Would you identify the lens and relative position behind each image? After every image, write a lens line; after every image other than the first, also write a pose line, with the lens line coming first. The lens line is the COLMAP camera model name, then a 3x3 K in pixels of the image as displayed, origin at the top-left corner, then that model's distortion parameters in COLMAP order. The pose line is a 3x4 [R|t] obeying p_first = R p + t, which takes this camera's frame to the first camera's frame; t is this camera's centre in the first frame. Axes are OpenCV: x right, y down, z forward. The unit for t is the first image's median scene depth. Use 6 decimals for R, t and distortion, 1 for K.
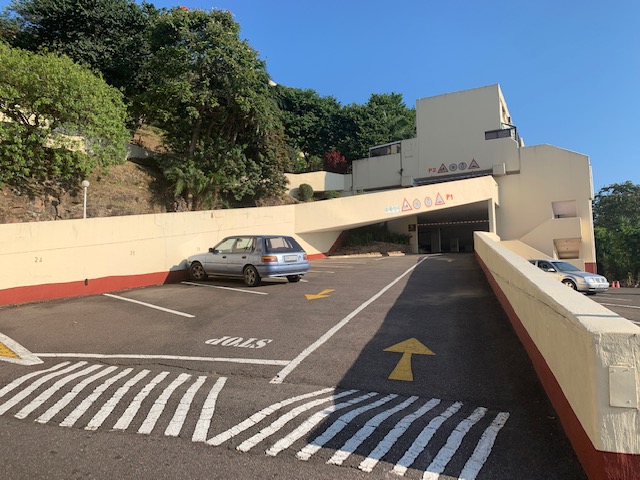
lens RADIAL K [[489.0, 0, 320.0], [0, 489.0, 240.0], [0, 0, 1]] dist [0.000897, -0.000370]
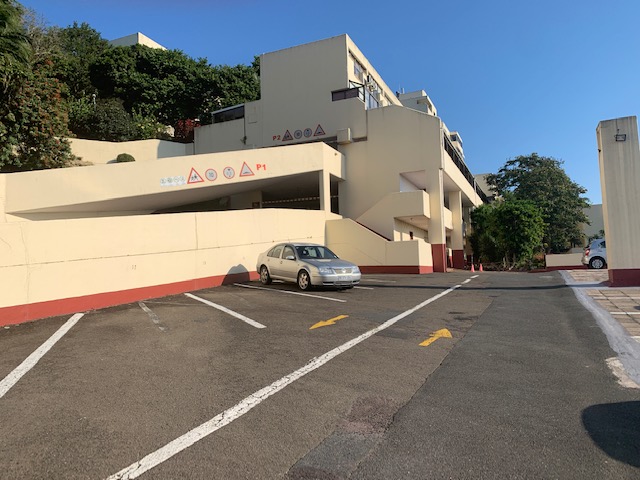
lens RADIAL K [[474.3, 0, 320.0], [0, 474.3, 240.0], [0, 0, 1]] dist [0.013211, -0.000561]
pose [[0.999491, -0.008661, 0.030718, 0.277881], [0.007324, 0.999033, 0.043349, 0.001881], [-0.031064, -0.043102, 0.998588, 0.153087]]
